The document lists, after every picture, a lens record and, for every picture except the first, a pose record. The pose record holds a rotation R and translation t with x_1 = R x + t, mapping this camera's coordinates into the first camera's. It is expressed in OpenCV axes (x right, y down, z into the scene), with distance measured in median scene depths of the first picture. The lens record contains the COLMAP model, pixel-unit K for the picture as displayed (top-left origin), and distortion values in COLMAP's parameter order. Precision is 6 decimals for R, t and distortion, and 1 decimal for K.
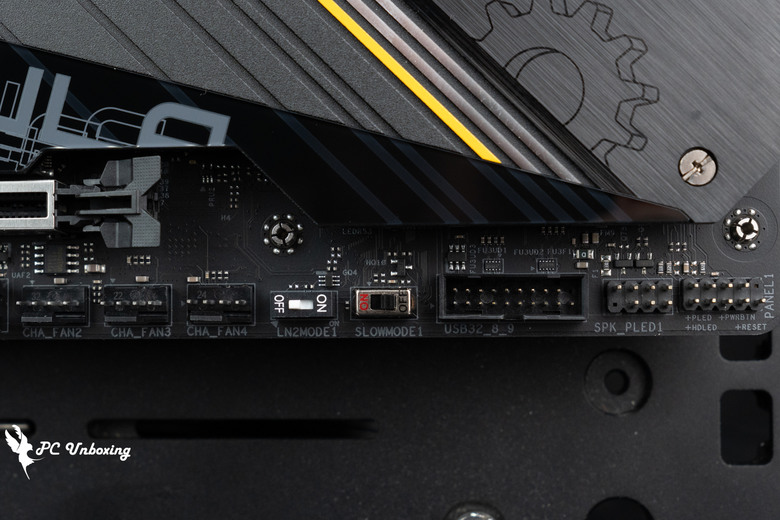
lens RADIAL K [[1410.8, 0, 406.1], [0, 1410.8, 257.7], [0, 0, 1]] dist [-0.053407, 0.103450]
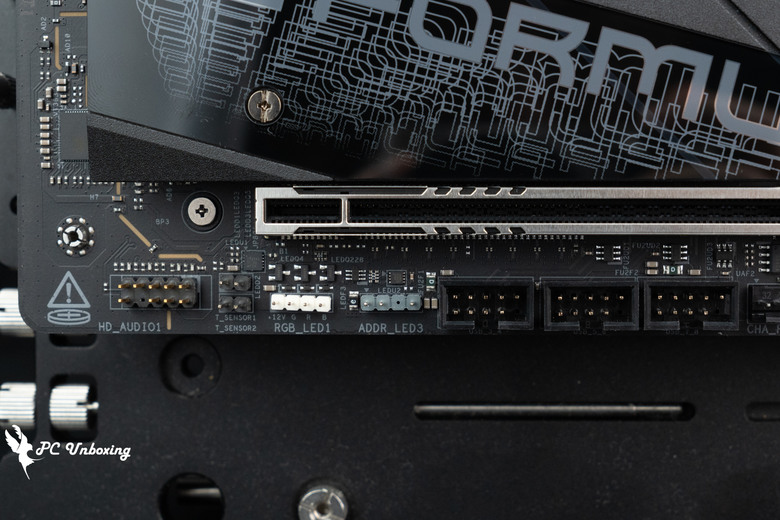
lens RADIAL K [[1410.8, 0, 406.1], [0, 1410.8, 257.7], [0, 0, 1]] dist [-0.053407, 0.103450]
pose [[0.999997, 0.001170, -0.001990, -0.544981], [-0.001005, 0.996708, 0.081074, -0.086778], [0.002078, -0.081072, 0.996706, -0.037541]]
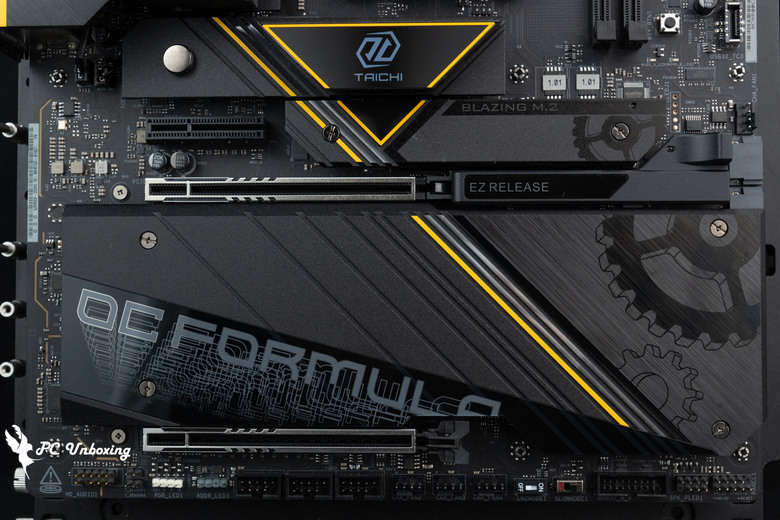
lens RADIAL K [[1410.8, 0, 406.1], [0, 1410.8, 257.7], [0, 0, 1]] dist [-0.053407, 0.103450]
pose [[0.999988, 0.004403, -0.002276, -0.259779], [-0.004328, 0.999469, 0.032307, -0.379492], [0.002417, -0.032297, 0.999475, -1.098246]]
